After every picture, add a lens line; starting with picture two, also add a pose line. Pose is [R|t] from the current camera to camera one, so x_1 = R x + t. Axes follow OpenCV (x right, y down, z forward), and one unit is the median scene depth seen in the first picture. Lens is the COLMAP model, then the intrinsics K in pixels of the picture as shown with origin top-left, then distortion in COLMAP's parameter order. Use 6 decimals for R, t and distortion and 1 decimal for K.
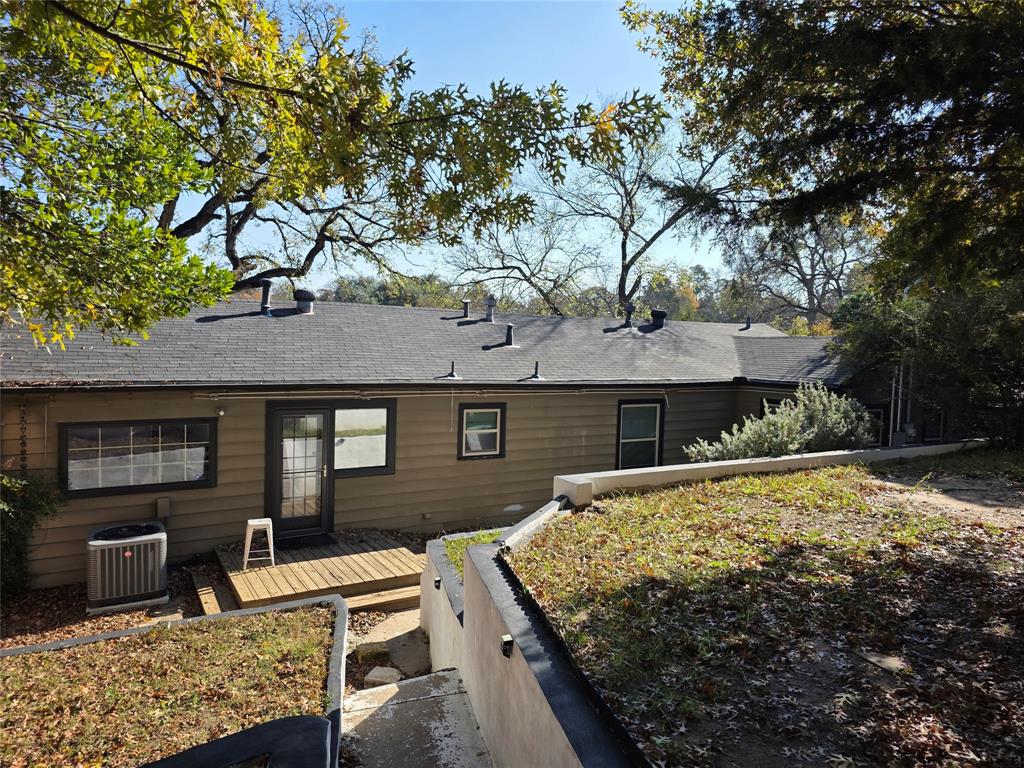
lens RADIAL K [[677.2, 0, 512.2], [0, 677.2, 378.3], [0, 0, 1]] dist [0.056501, -0.035452]
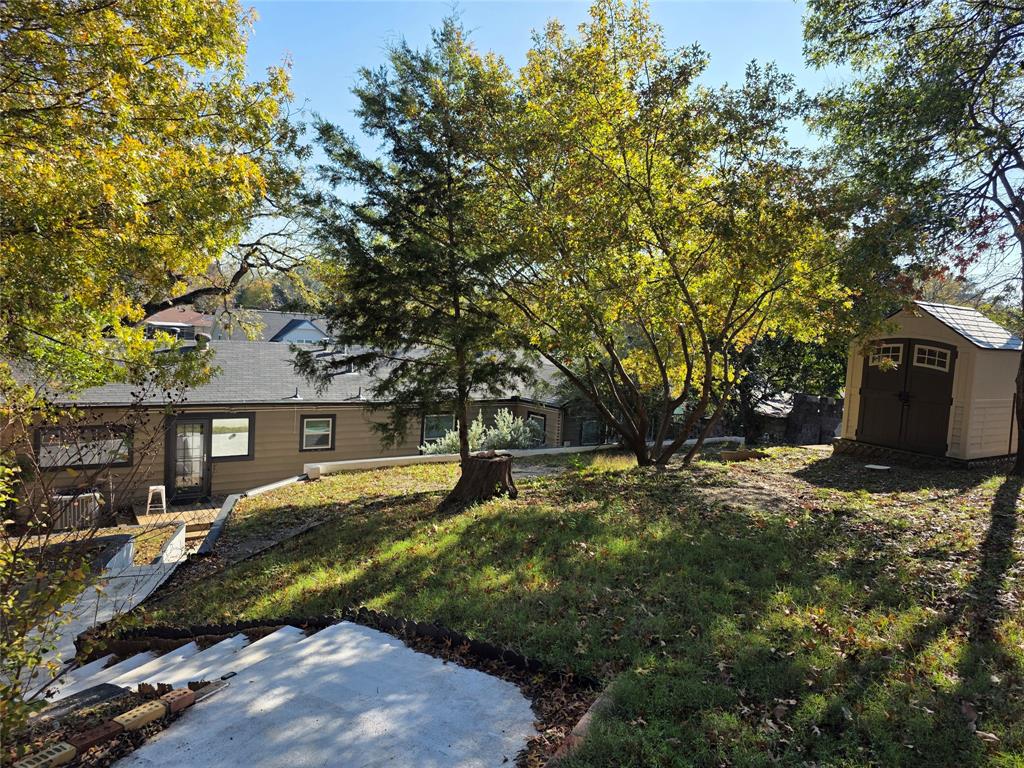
lens RADIAL K [[677.2, 0, 512.0], [0, 677.2, 389.4], [0, 0, 1]] dist [0.056501, -0.035452]
pose [[0.998735, 0.020200, 0.046041, 0.357529], [-0.021977, 0.999020, 0.038411, -0.098572], [-0.045220, -0.039374, 0.998201, -0.609835]]
